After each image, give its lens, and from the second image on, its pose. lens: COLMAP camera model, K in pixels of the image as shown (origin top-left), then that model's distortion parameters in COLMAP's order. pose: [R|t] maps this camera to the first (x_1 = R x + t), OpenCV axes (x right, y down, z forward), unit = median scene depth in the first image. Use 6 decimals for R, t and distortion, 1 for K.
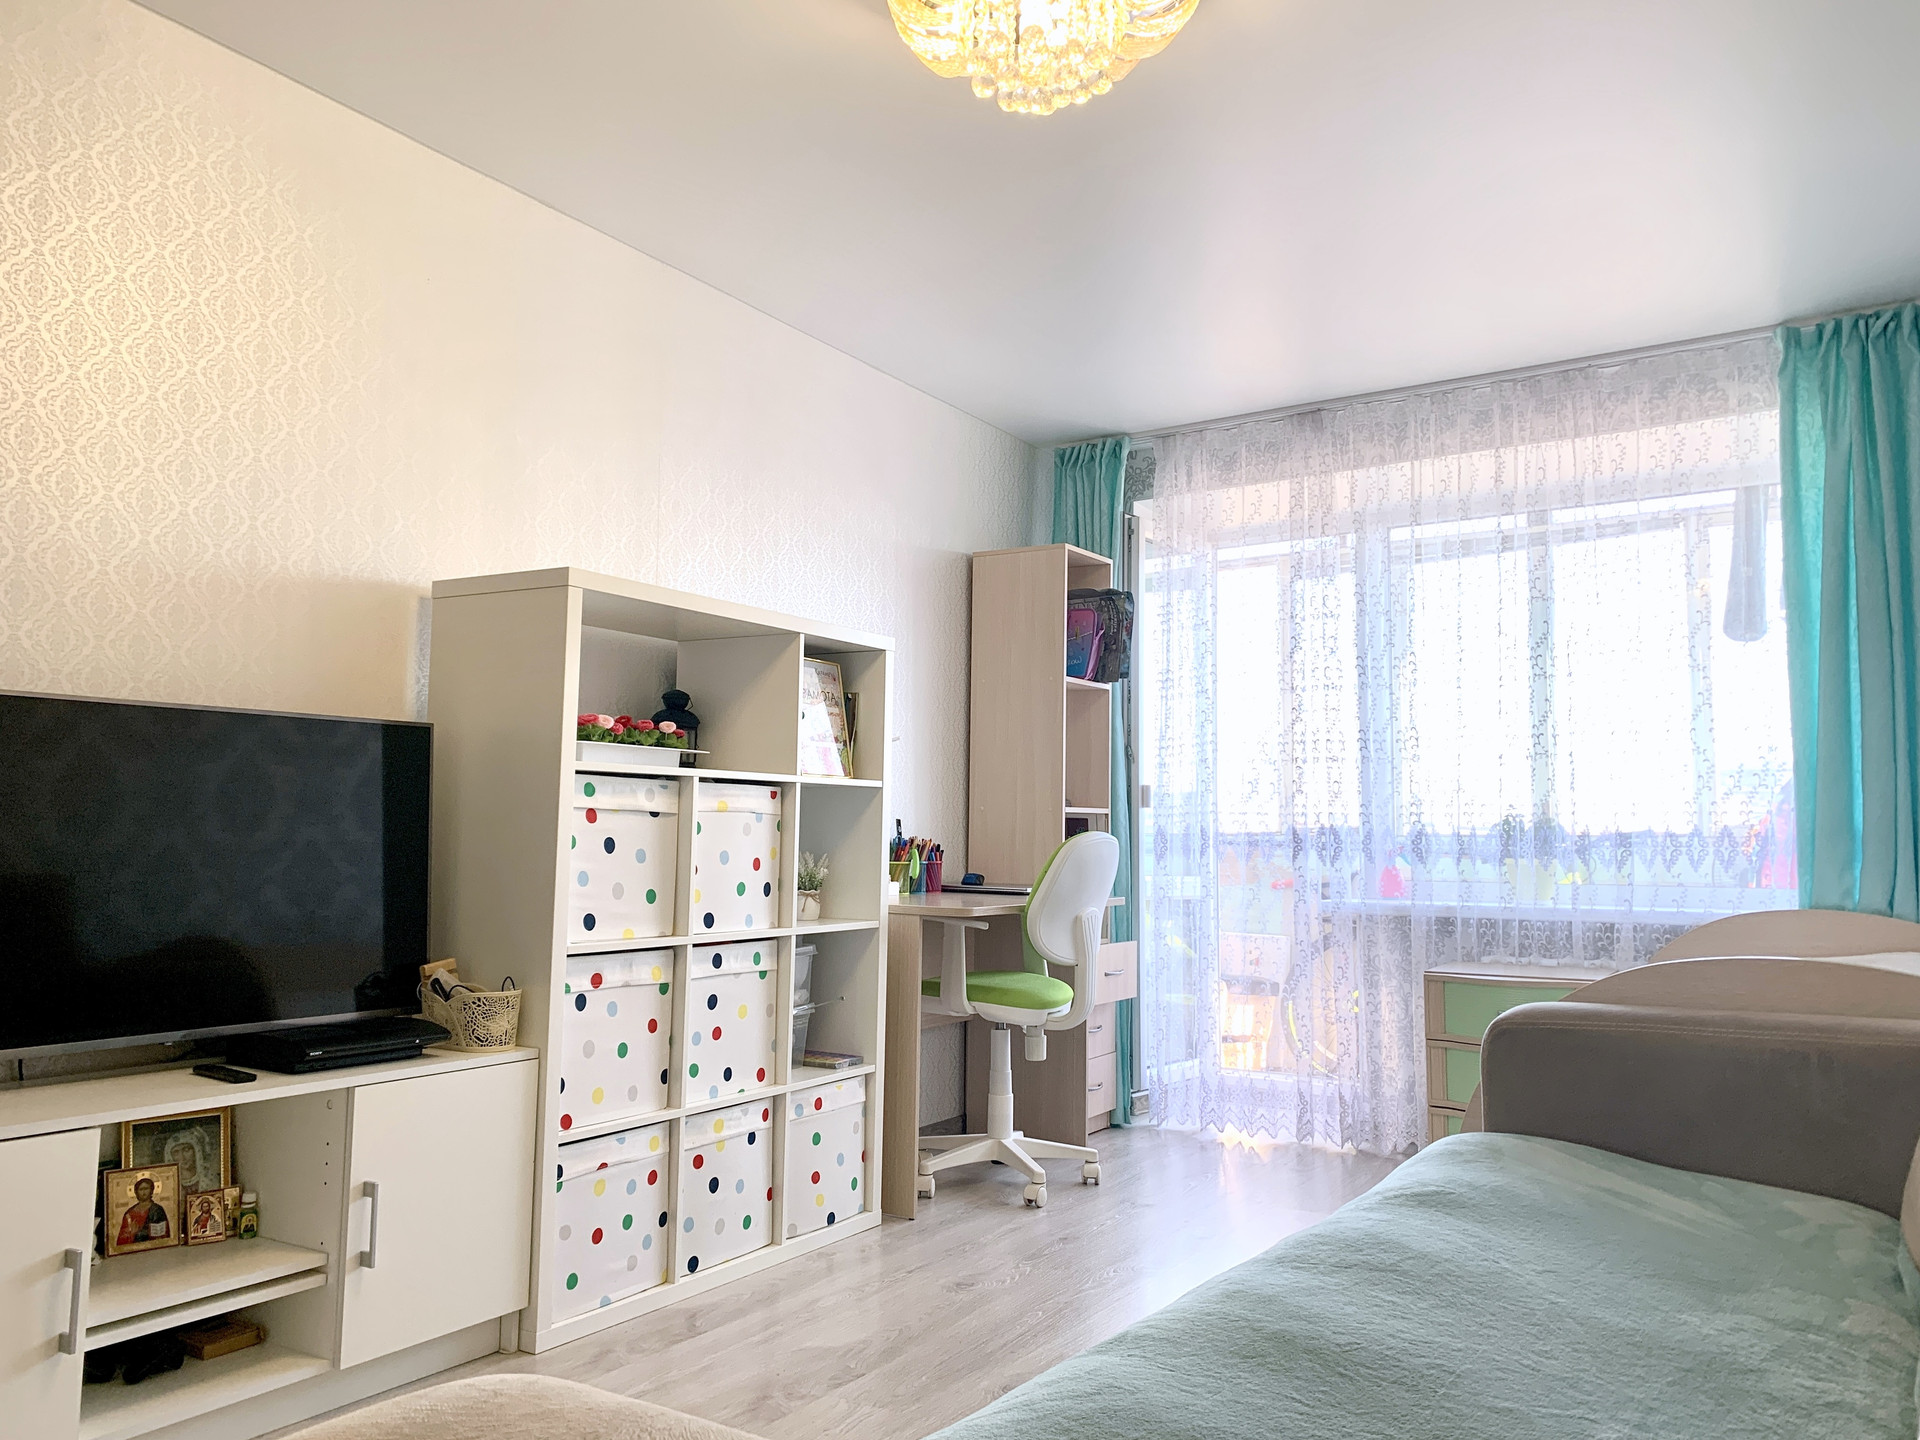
lens RADIAL K [[1451.1, 0, 960.0], [0, 1451.1, 720.0], [0, 0, 1]] dist [0.030978, -0.065169]
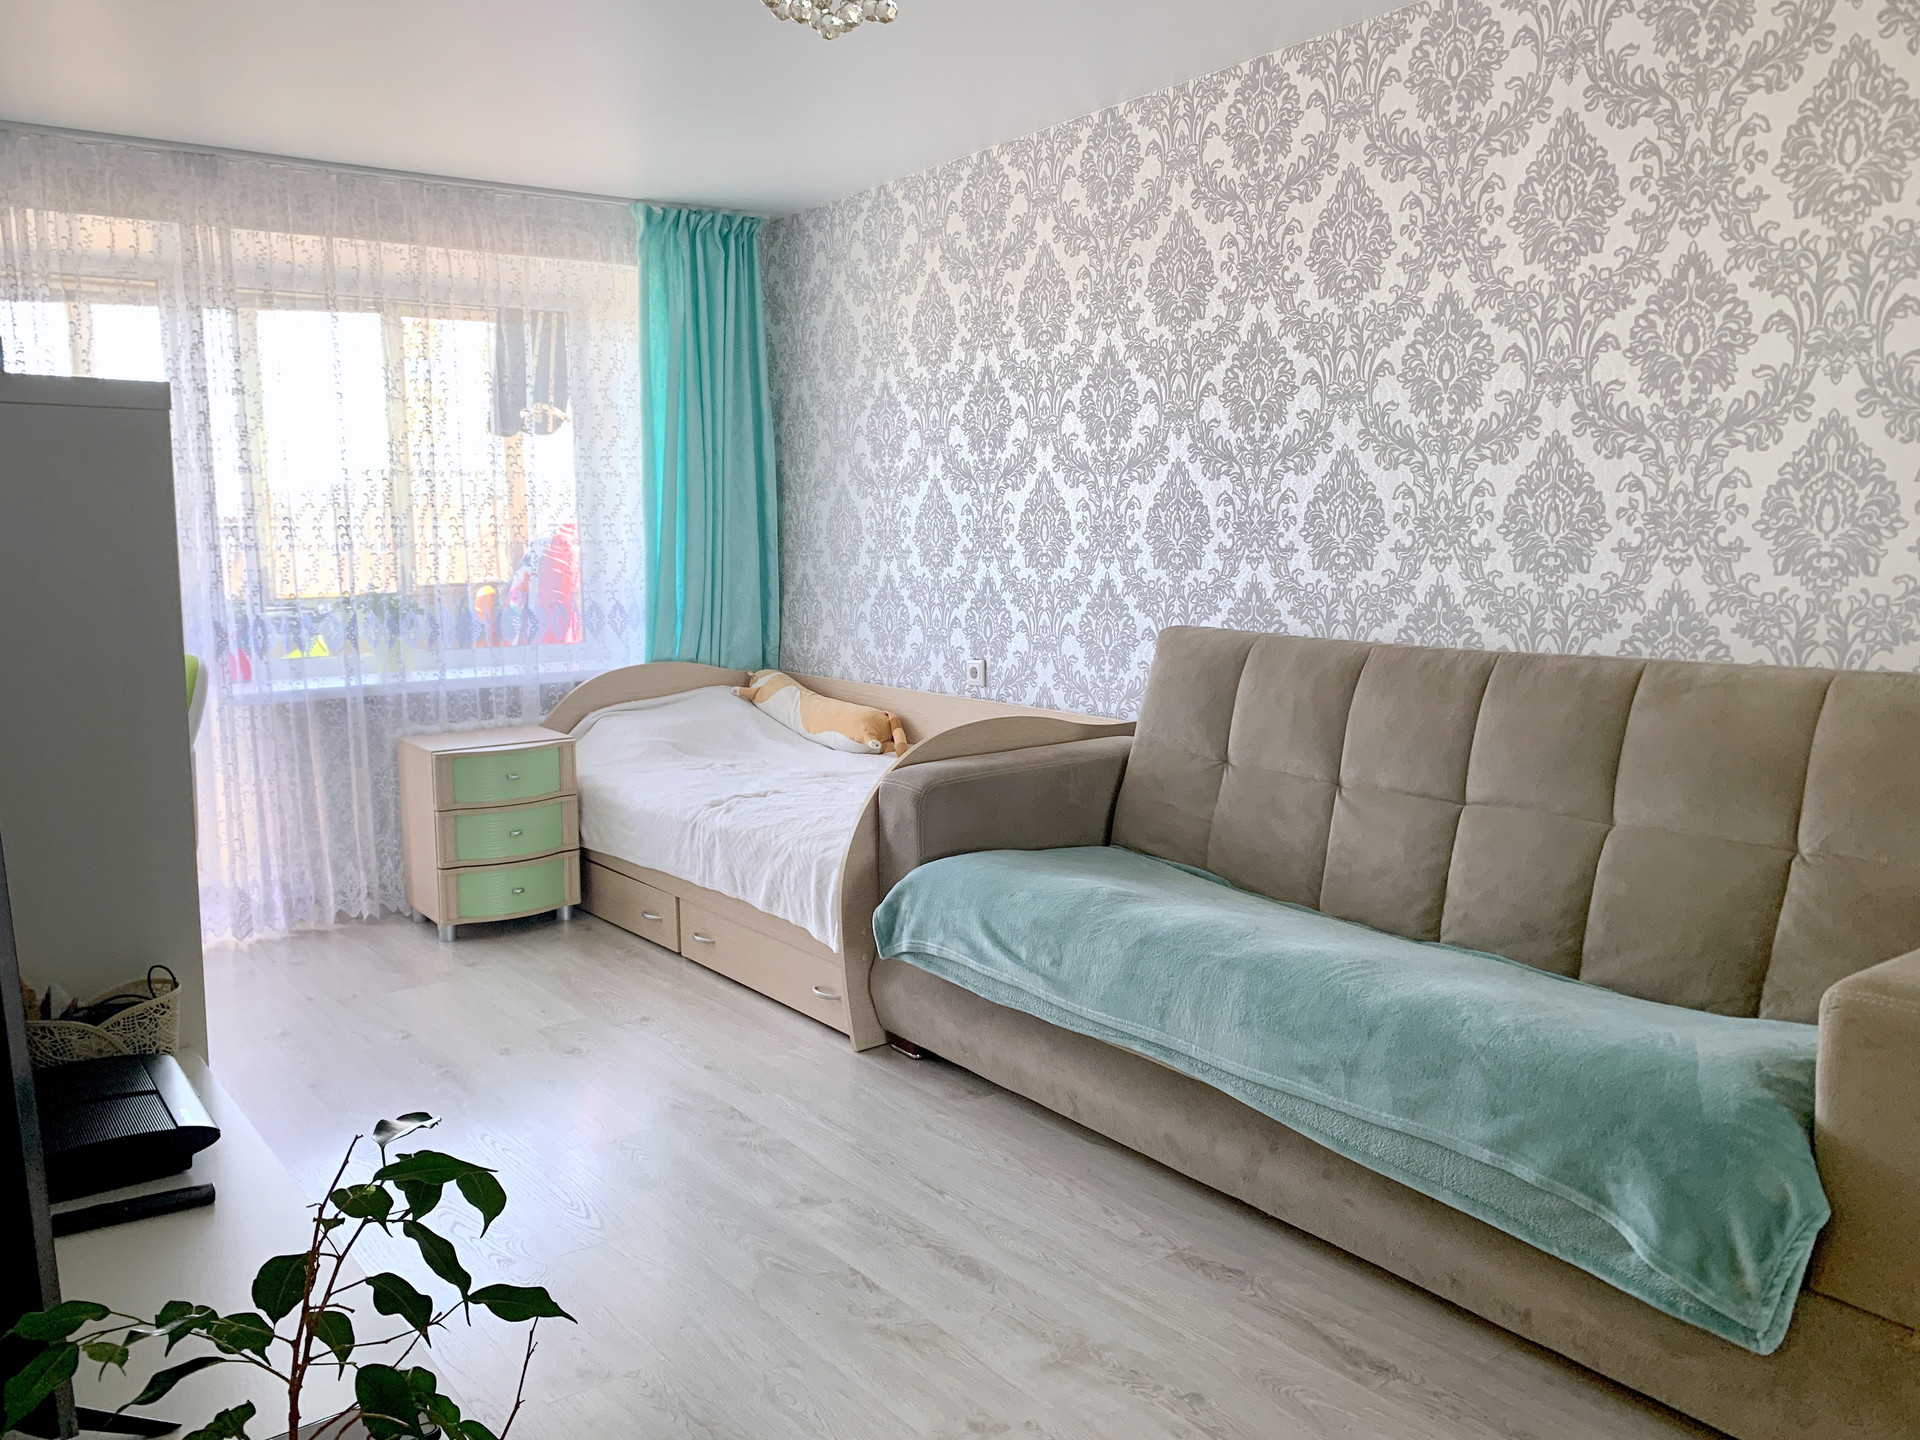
lens RADIAL K [[1451.1, 0, 960.0], [0, 1451.1, 720.0], [0, 0, 1]] dist [0.030978, -0.065169]
pose [[0.336213, -0.141854, 0.931041, -0.689836], [-0.070604, 0.982013, 0.175116, -0.087784], [-0.939136, -0.124611, 0.320151, 0.346844]]
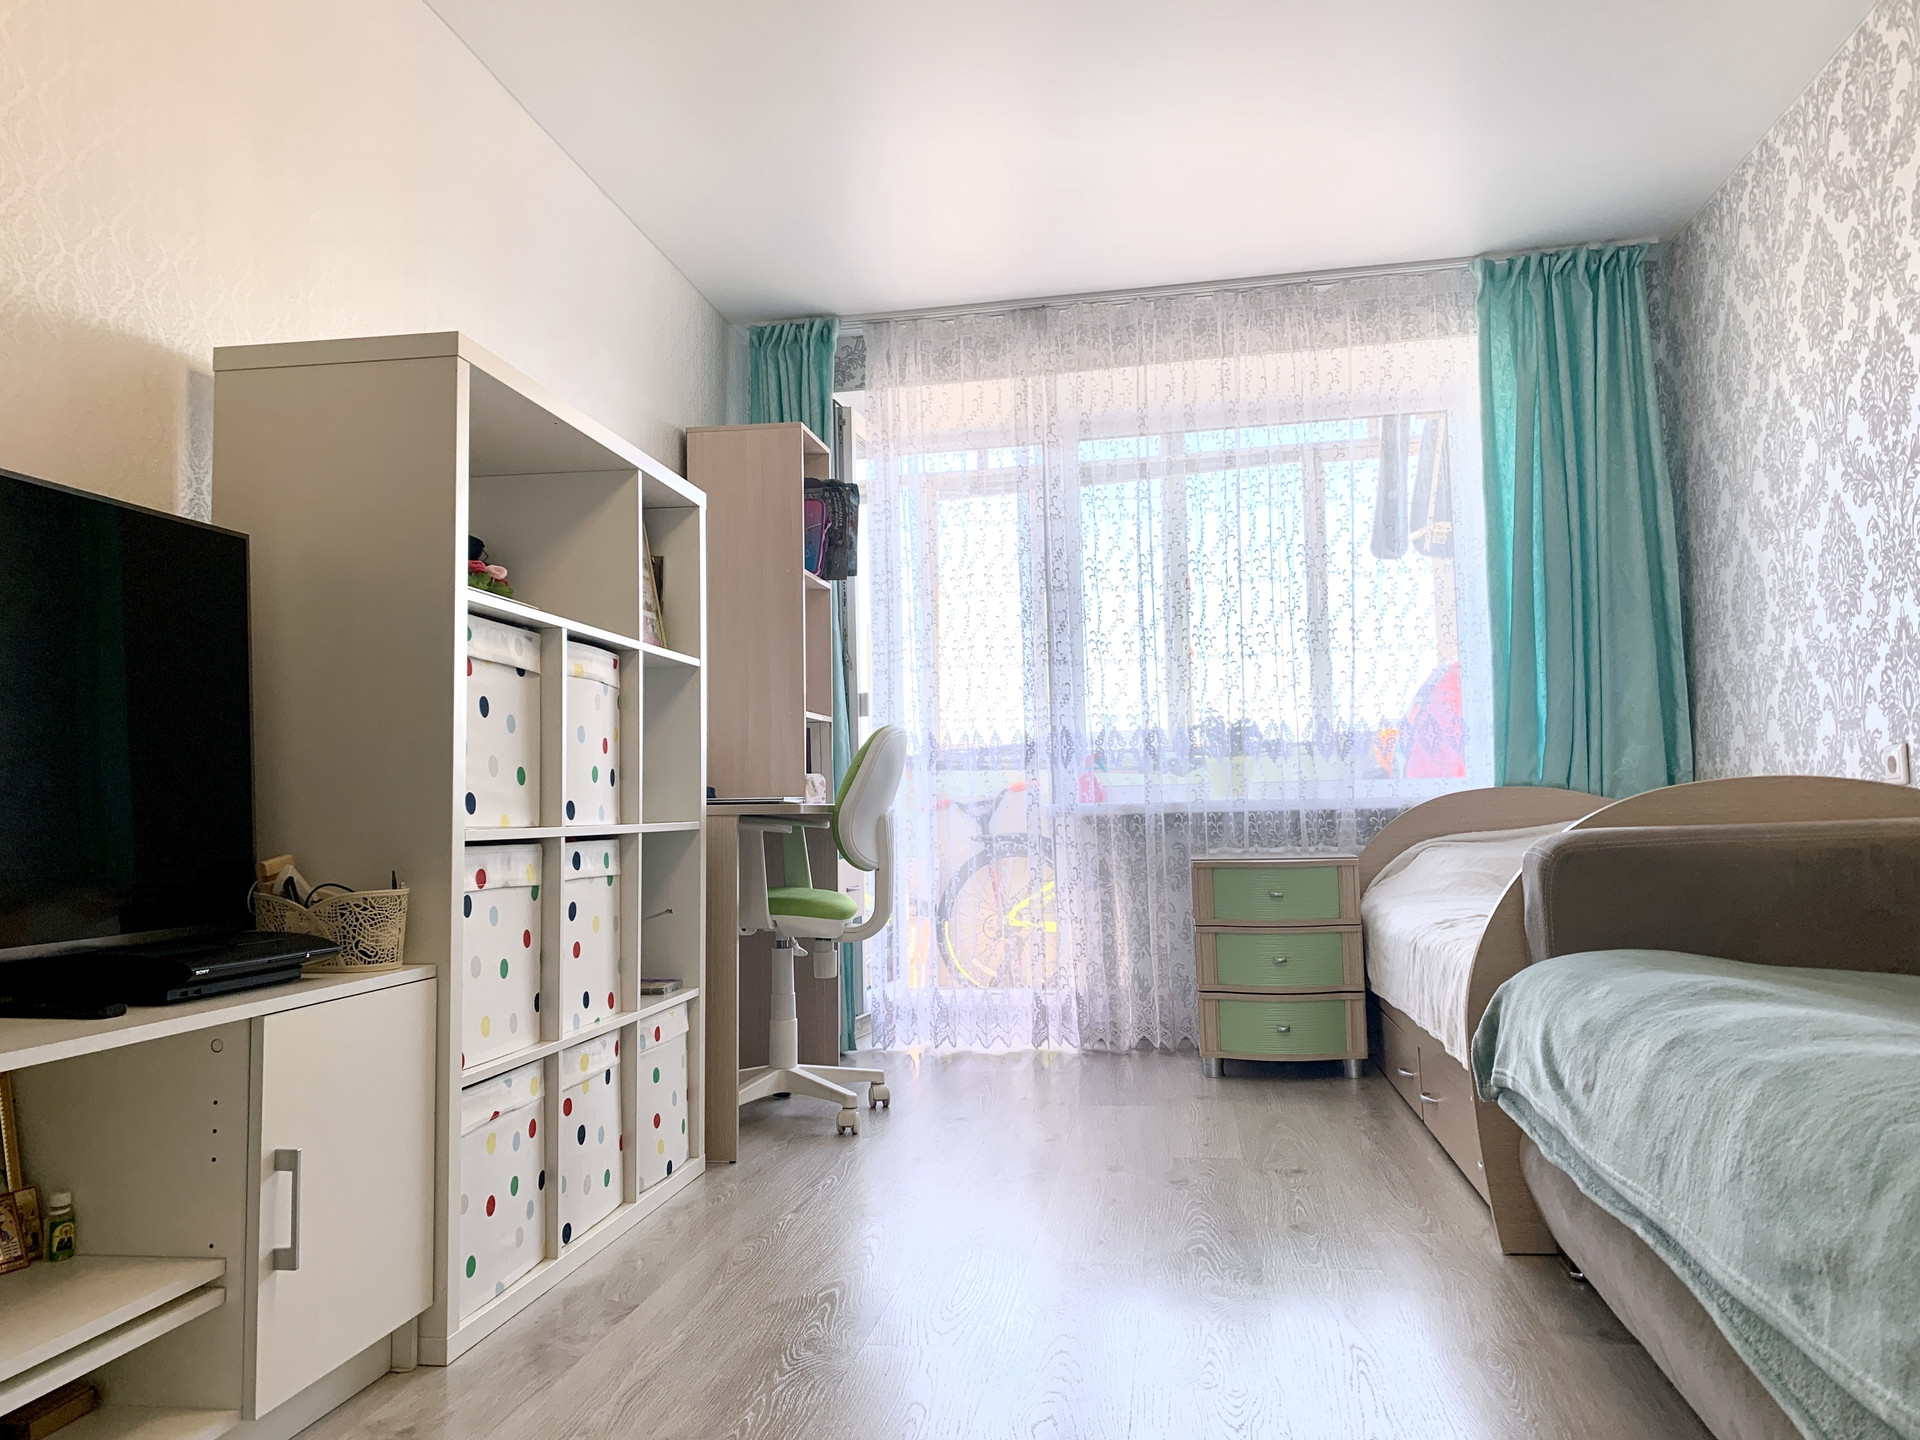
lens RADIAL K [[1451.1, 0, 960.0], [0, 1451.1, 720.0], [0, 0, 1]] dist [0.030978, -0.065169]
pose [[0.921187, -0.007498, 0.389049, -0.271594], [0.001078, 0.999860, 0.016718, 0.070826], [-0.389120, -0.014981, 0.921065, 0.164764]]
